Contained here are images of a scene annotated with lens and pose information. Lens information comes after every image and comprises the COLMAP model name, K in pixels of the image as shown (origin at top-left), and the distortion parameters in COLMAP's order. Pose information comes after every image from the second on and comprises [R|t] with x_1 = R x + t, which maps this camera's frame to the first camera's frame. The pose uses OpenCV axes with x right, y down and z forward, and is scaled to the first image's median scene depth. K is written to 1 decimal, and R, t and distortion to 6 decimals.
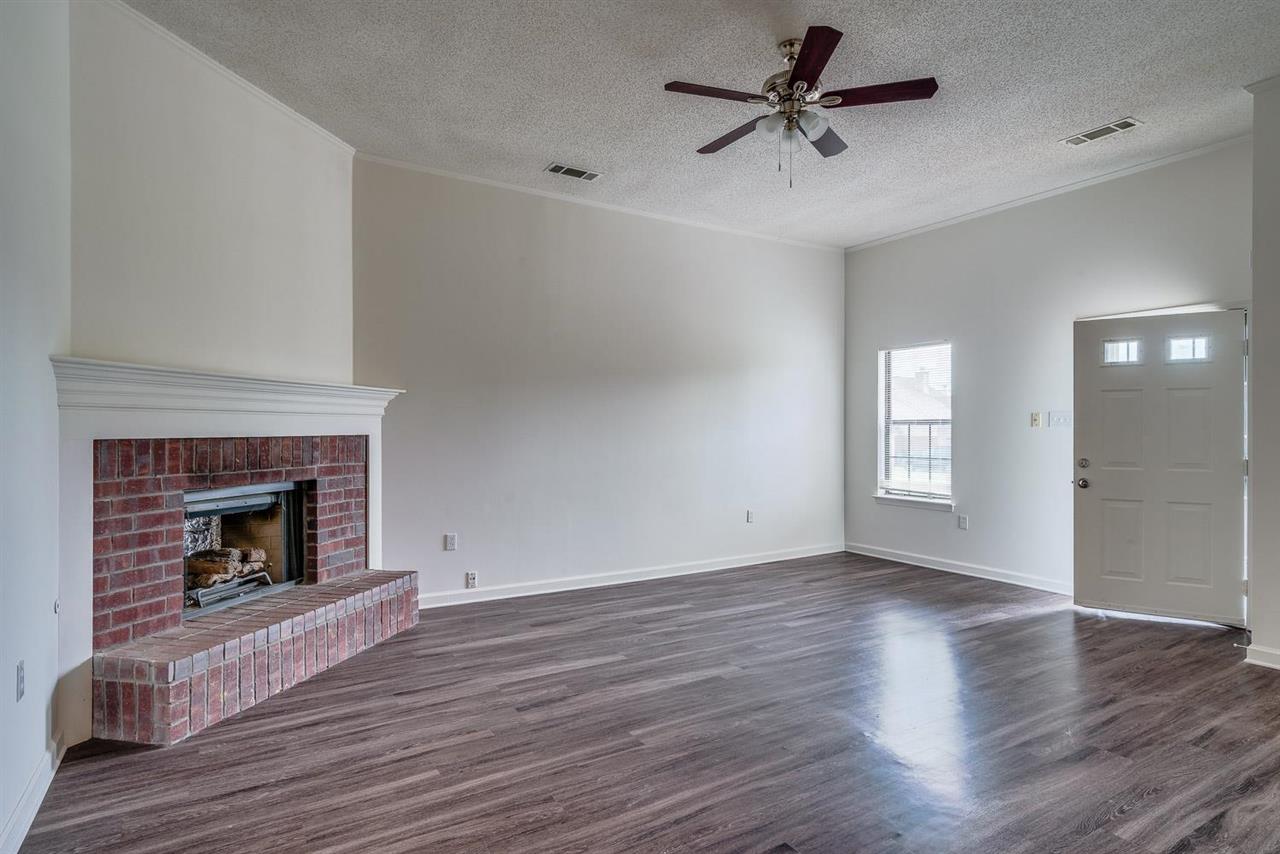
lens RADIAL K [[670.7, 0, 627.8], [0, 670.7, 433.5], [0, 0, 1]] dist [0.000605, 0.000344]
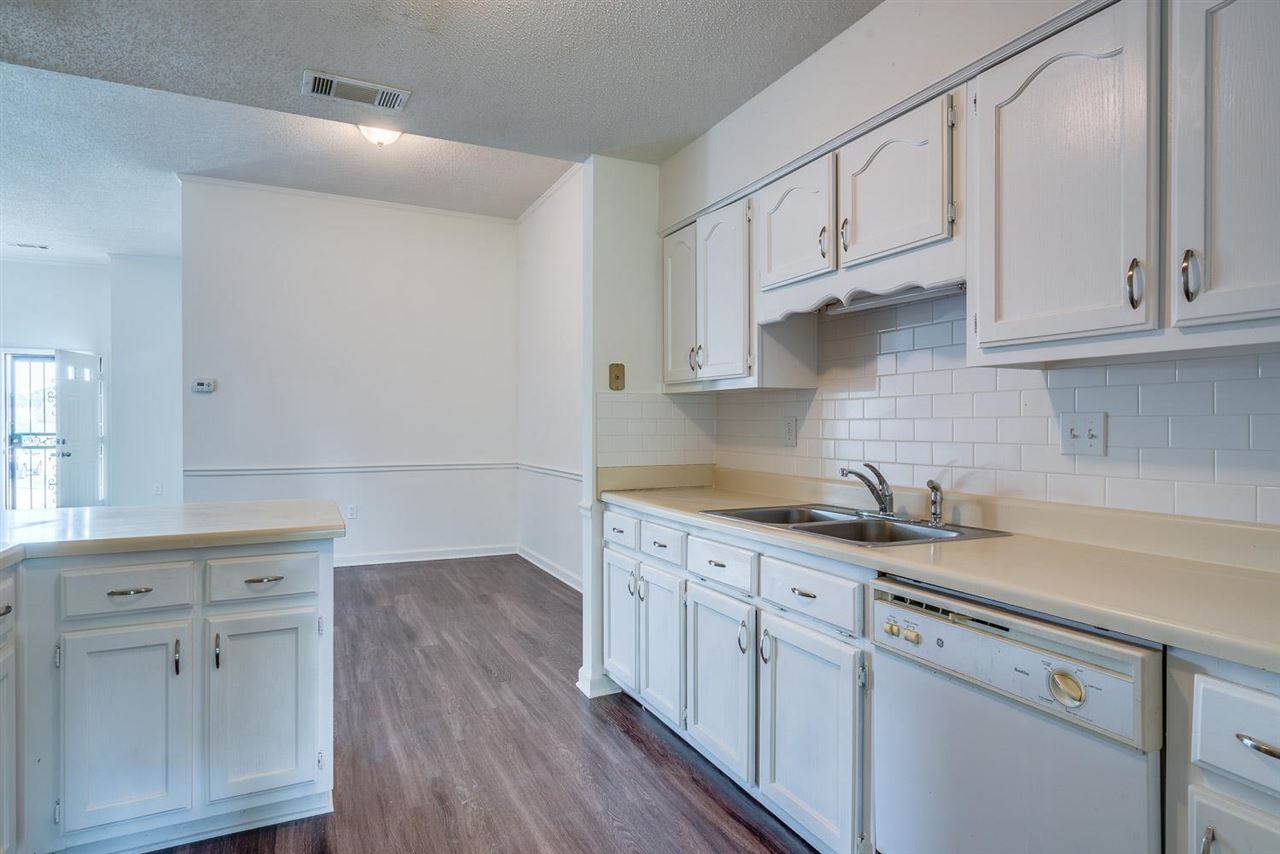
lens RADIAL K [[687.0, 0, 634.9], [0, 687.0, 429.5], [0, 0, 1]] dist [-0.000960, 0.000741]
pose [[0.087186, -0.010272, 0.996139, -1.195324], [0.003262, 0.999944, 0.010026, 0.009386], [-0.996187, 0.002375, 0.087214, -0.912032]]
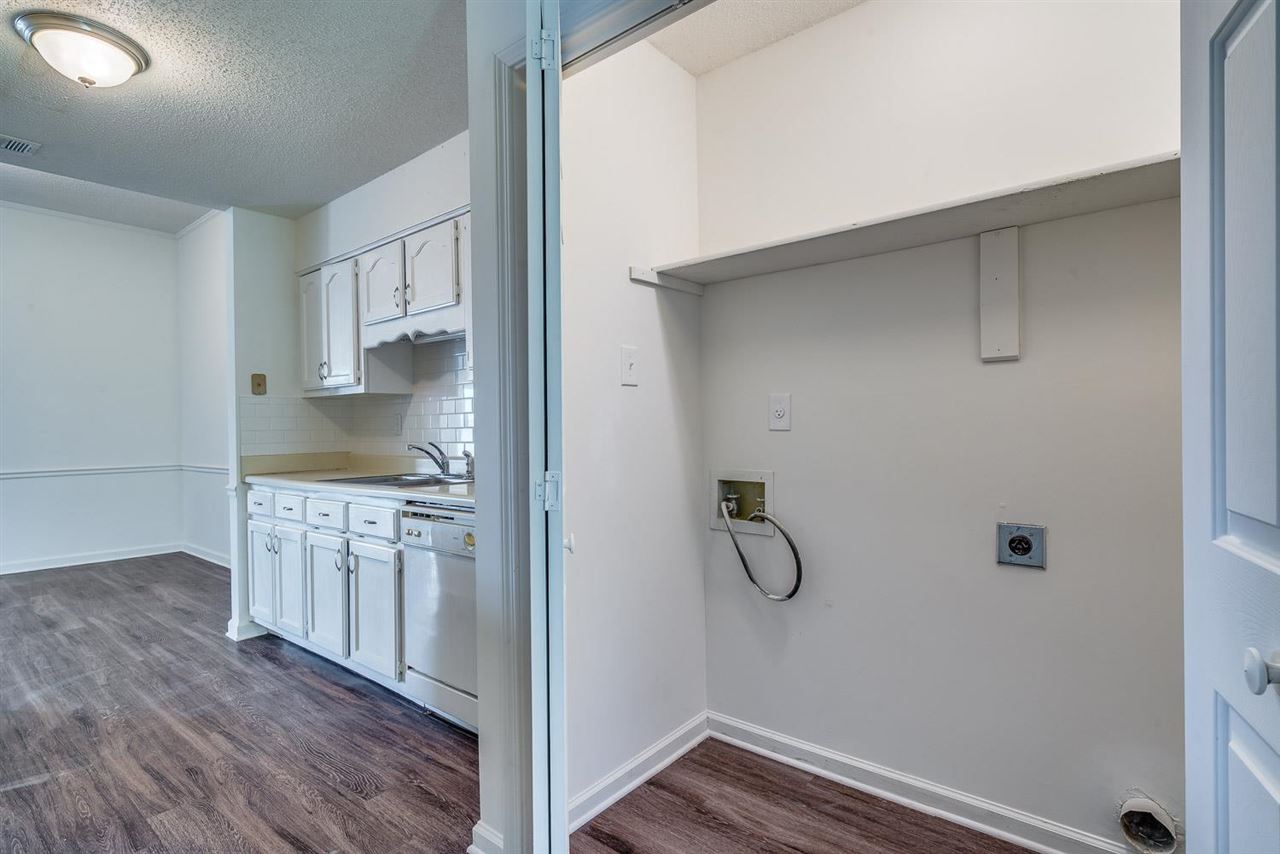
lens RADIAL K [[624.8, 0, 635.6], [0, 624.8, 430.2], [0, 0, 1]] dist [-0.001863, -0.000231]
pose [[-0.343736, -0.000319, 0.939066, -1.510913], [0.018546, 0.999803, 0.007128, 0.031627], [-0.938883, 0.019866, -0.343662, -1.051242]]
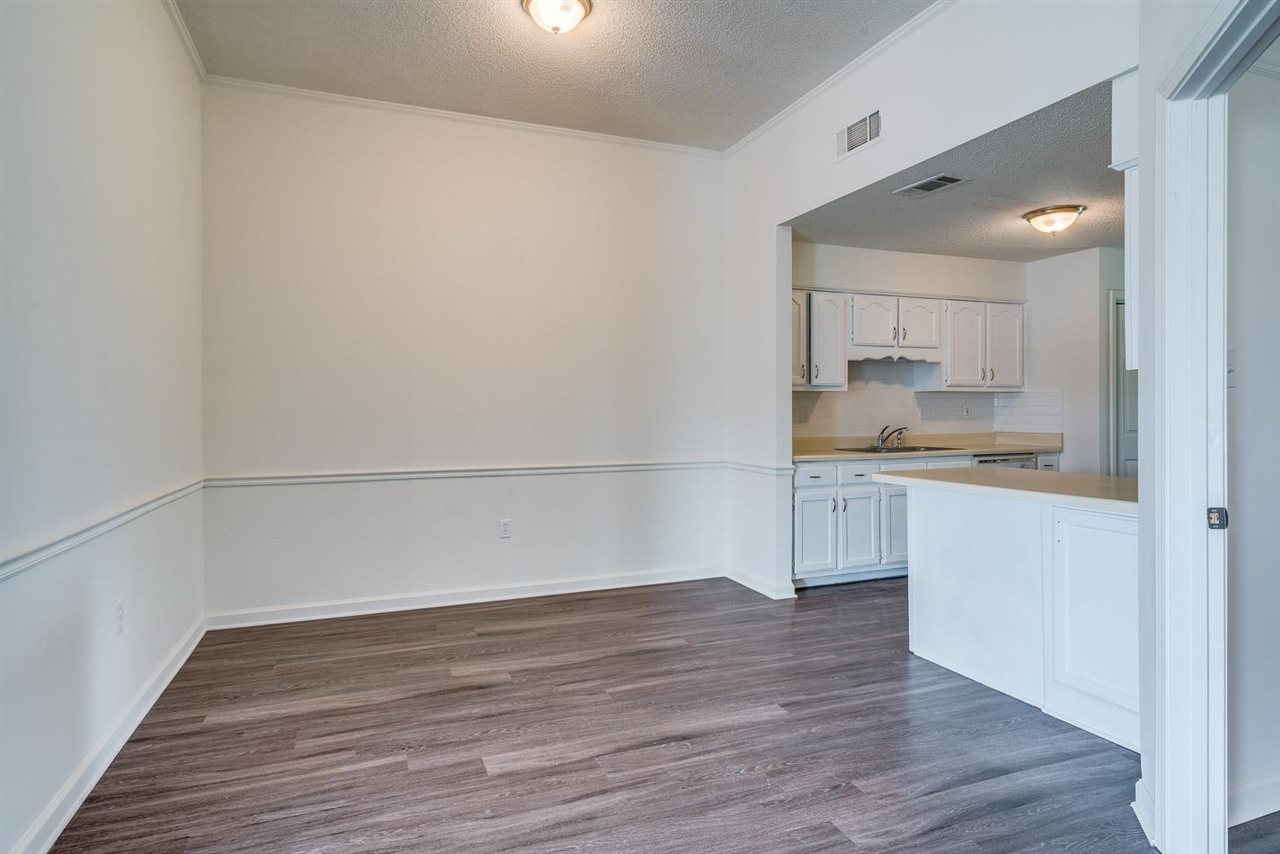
lens RADIAL K [[707.0, 0, 619.9], [0, 707.0, 410.9], [0, 0, 1]] dist [0.003477, 0.000637]
pose [[-0.985814, 0.003895, 0.167797, -0.128703], [0.004506, 0.999985, 0.003264, 0.006227], [-0.167782, 0.003974, -0.985816, 0.732754]]
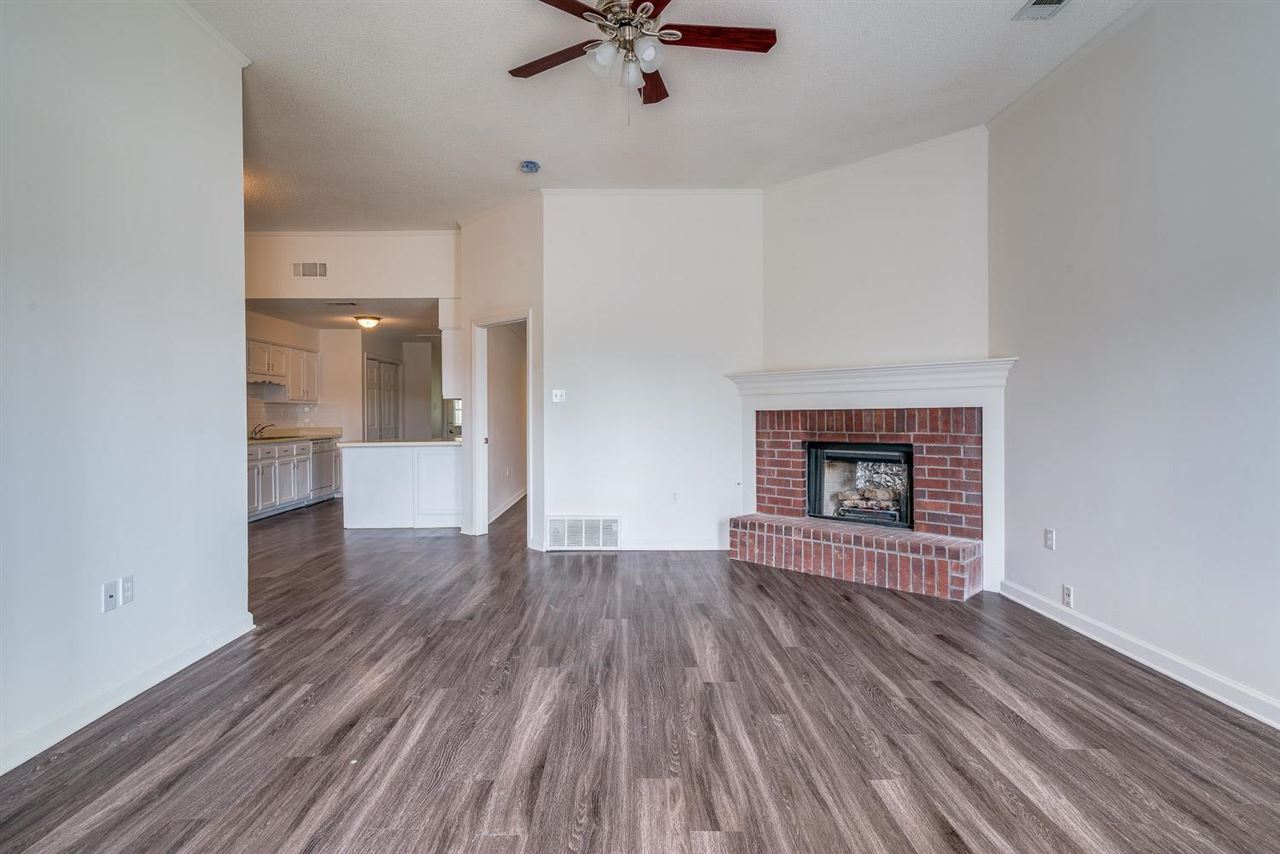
lens RADIAL K [[664.1, 0, 640.2], [0, 664.1, 424.0], [0, 0, 1]] dist [-0.001478, -0.000012]
pose [[-0.496194, 0.013623, -0.868105, 1.036542], [0.002116, 0.999893, 0.014481, 0.017211], [0.868209, 0.005348, -0.496170, 1.494778]]
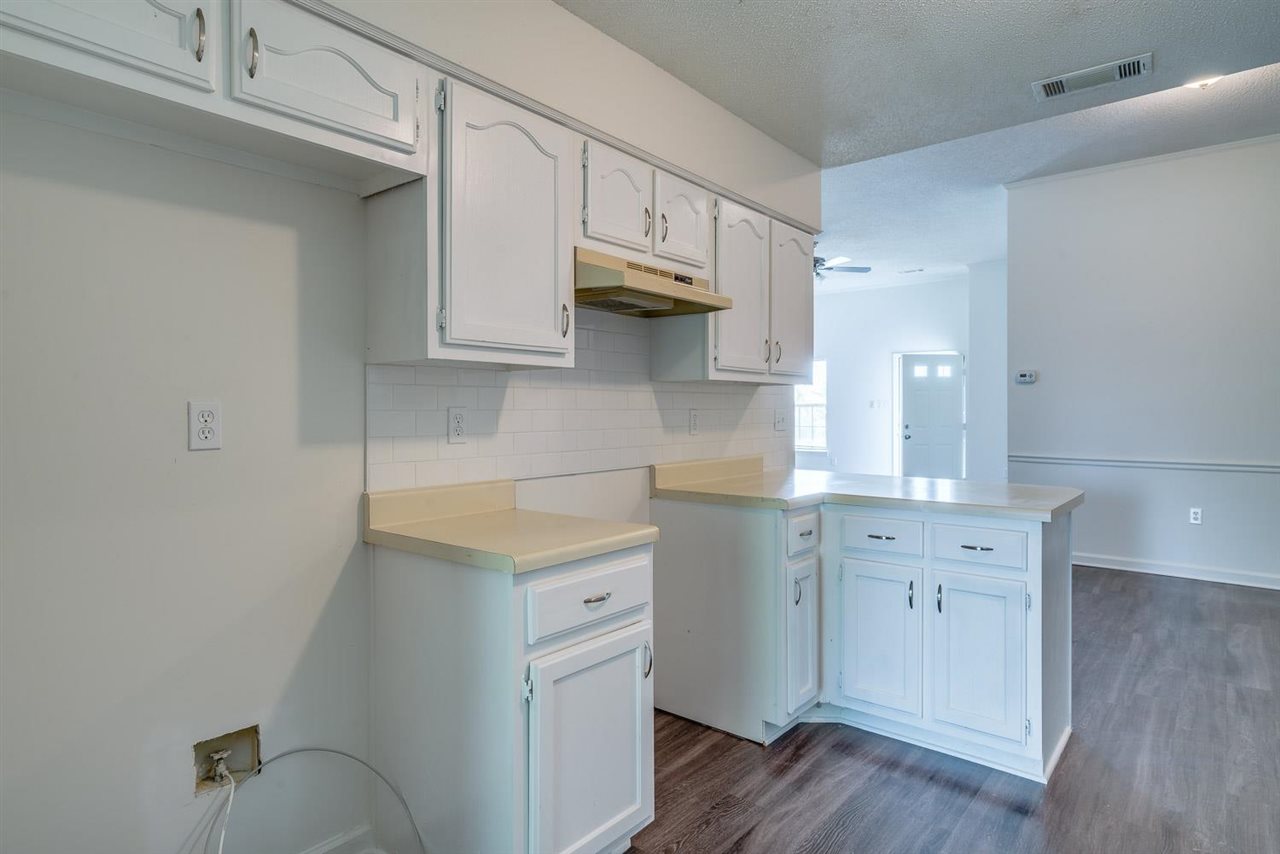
lens RADIAL K [[707.0, 0, 619.9], [0, 707.0, 410.9], [0, 0, 1]] dist [0.003477, 0.000637]
pose [[0.946357, -0.000823, 0.323121, -1.201354], [0.002568, 0.999984, -0.004975, 0.010213], [-0.323112, 0.005538, 0.946345, -1.108477]]
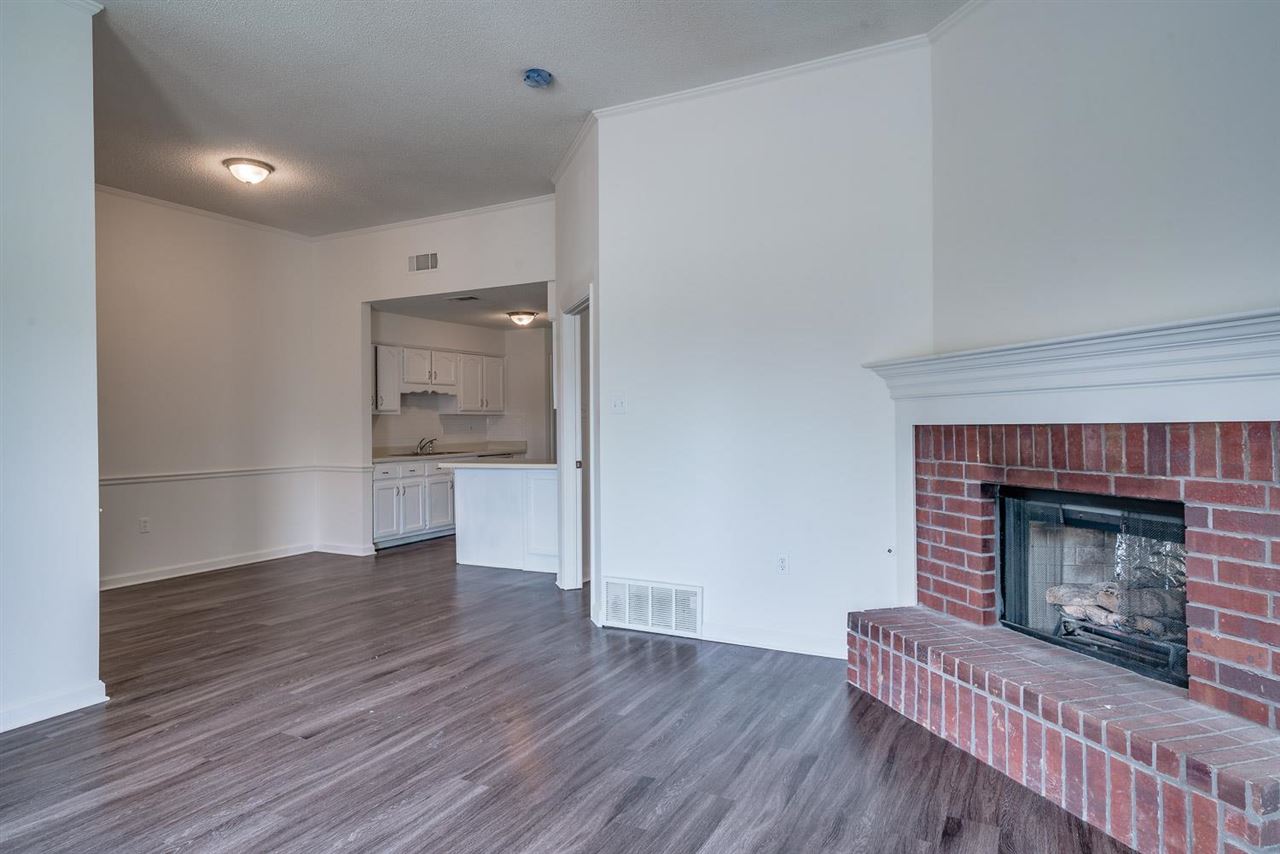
lens RADIAL K [[767.1, 0, 640.0], [0, 767.1, 427.0], [0, 0, 1]] dist [0.006527, 0.001844]
pose [[-0.853750, 0.011081, -0.520565, 0.288808], [0.008502, 0.999937, 0.007340, -0.001469], [0.520613, 0.001841, -0.853791, 1.664712]]
